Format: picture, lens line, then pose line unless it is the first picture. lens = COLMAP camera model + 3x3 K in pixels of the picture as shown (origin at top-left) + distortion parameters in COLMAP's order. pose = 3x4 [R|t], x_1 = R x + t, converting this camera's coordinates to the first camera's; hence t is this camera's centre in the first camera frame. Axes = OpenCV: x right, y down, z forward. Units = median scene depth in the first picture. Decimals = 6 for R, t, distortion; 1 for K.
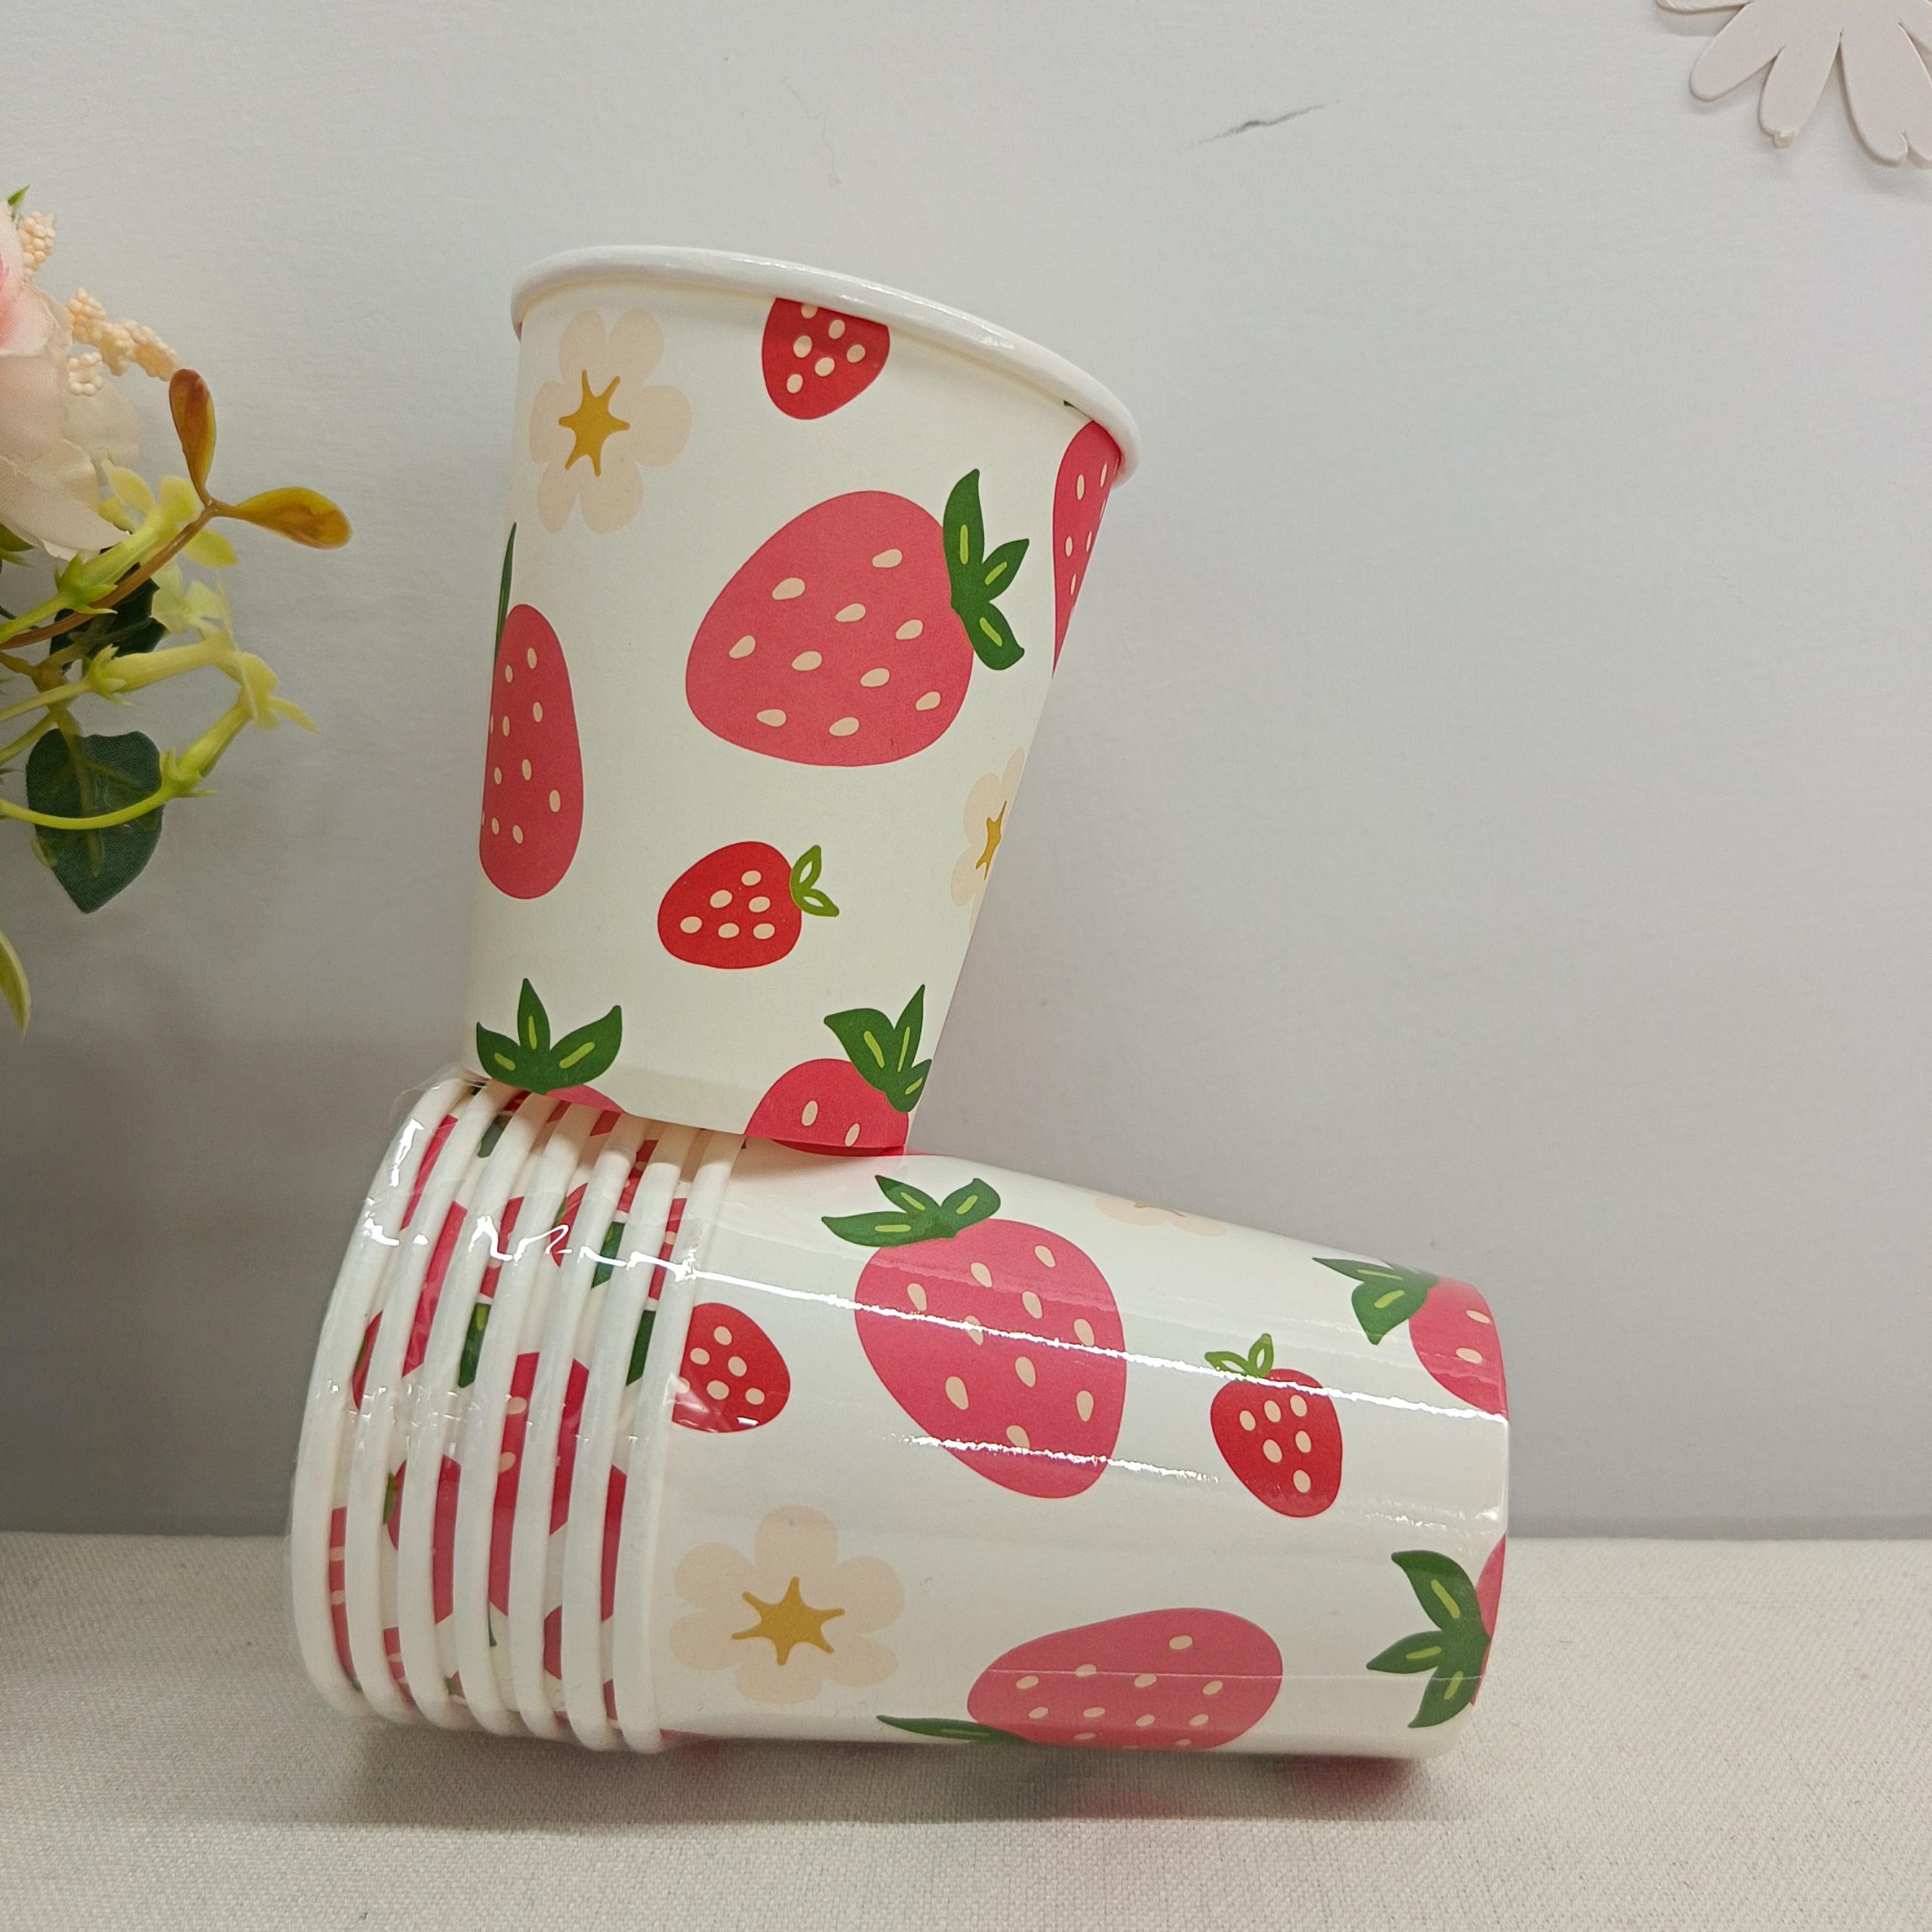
lens RADIAL K [[1902.0, 0, 966.0], [0, 1902.0, 966.0], [0, 0, 1]] dist [-0.025525, 0.007337]
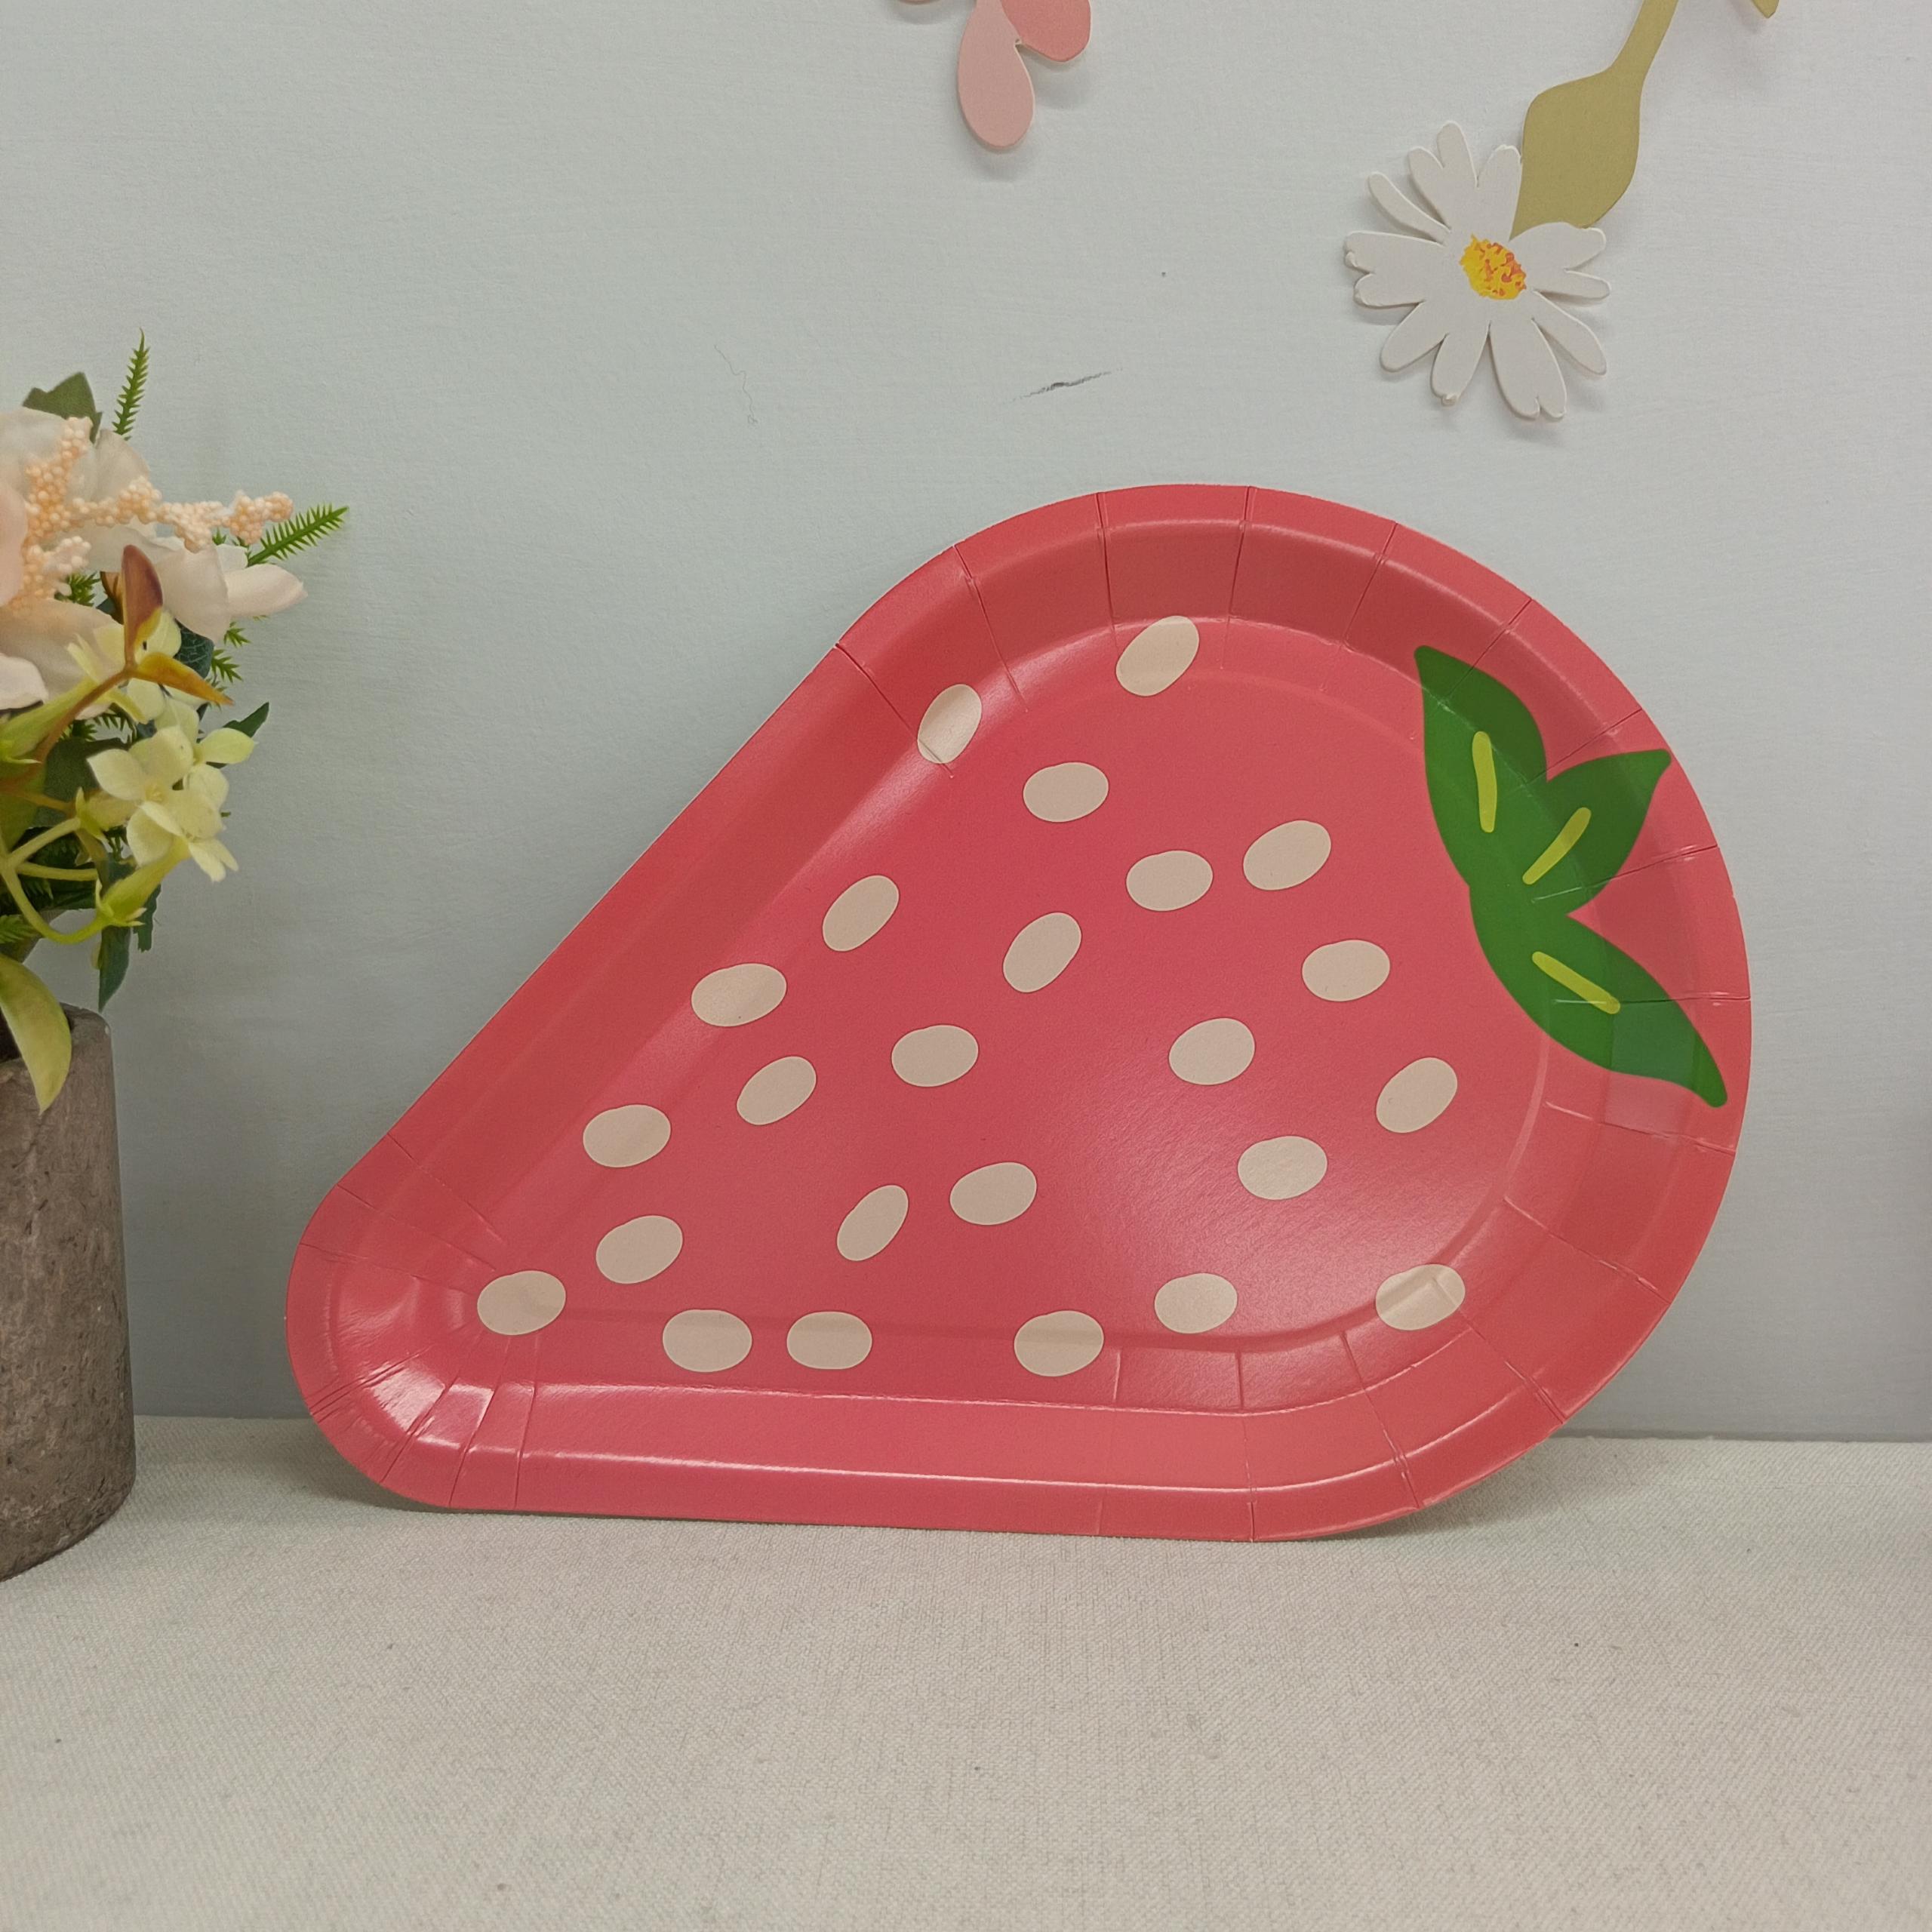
lens RADIAL K [[1884.2, 0, 966.0], [0, 1884.2, 966.0], [0, 0, 1]] dist [0.004911, -0.012543]
pose [[0.999892, 0.014597, 0.001489, 0.095480], [-0.014589, 0.999879, -0.005457, -0.019944], [-0.001568, 0.005434, 0.999984, -0.378316]]
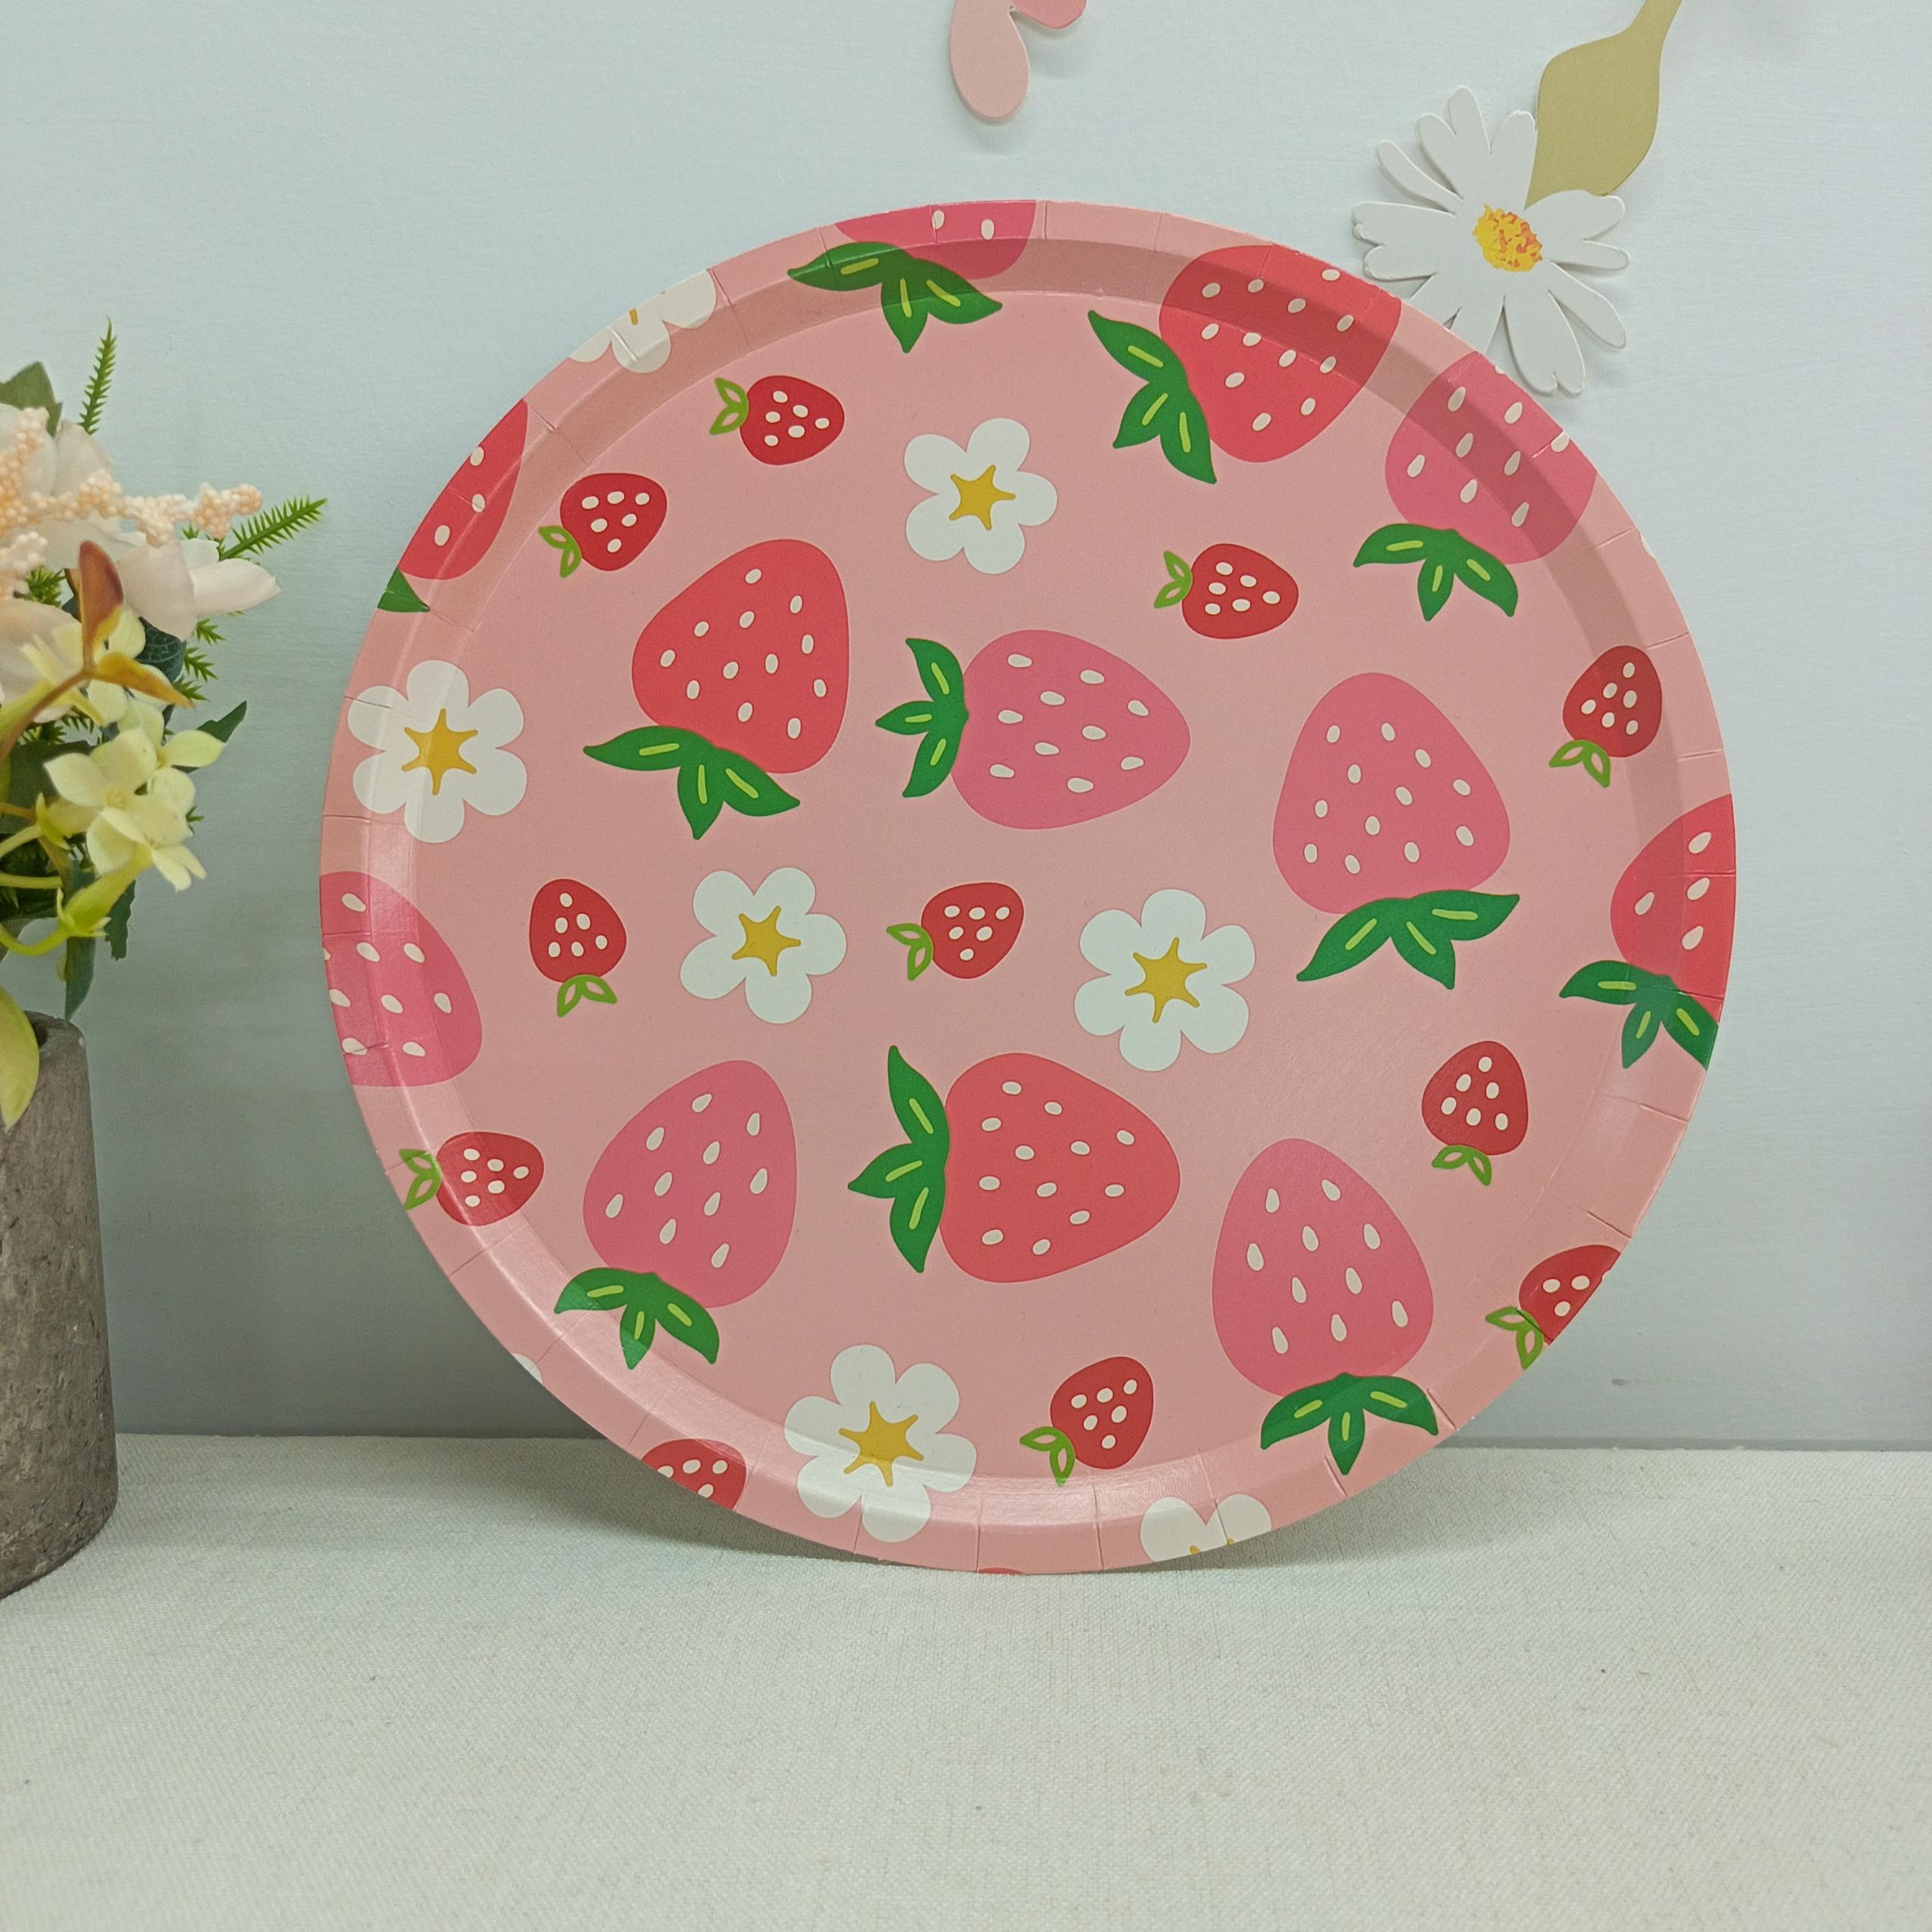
lens RADIAL K [[1884.2, 0, 966.0], [0, 1884.2, 966.0], [0, 0, 1]] dist [0.004911, -0.012543]
pose [[0.999950, 0.006633, -0.007454, 0.107616], [-0.006622, 0.999977, 0.001453, -0.030523], [0.007463, -0.001403, 0.999971, -0.333644]]
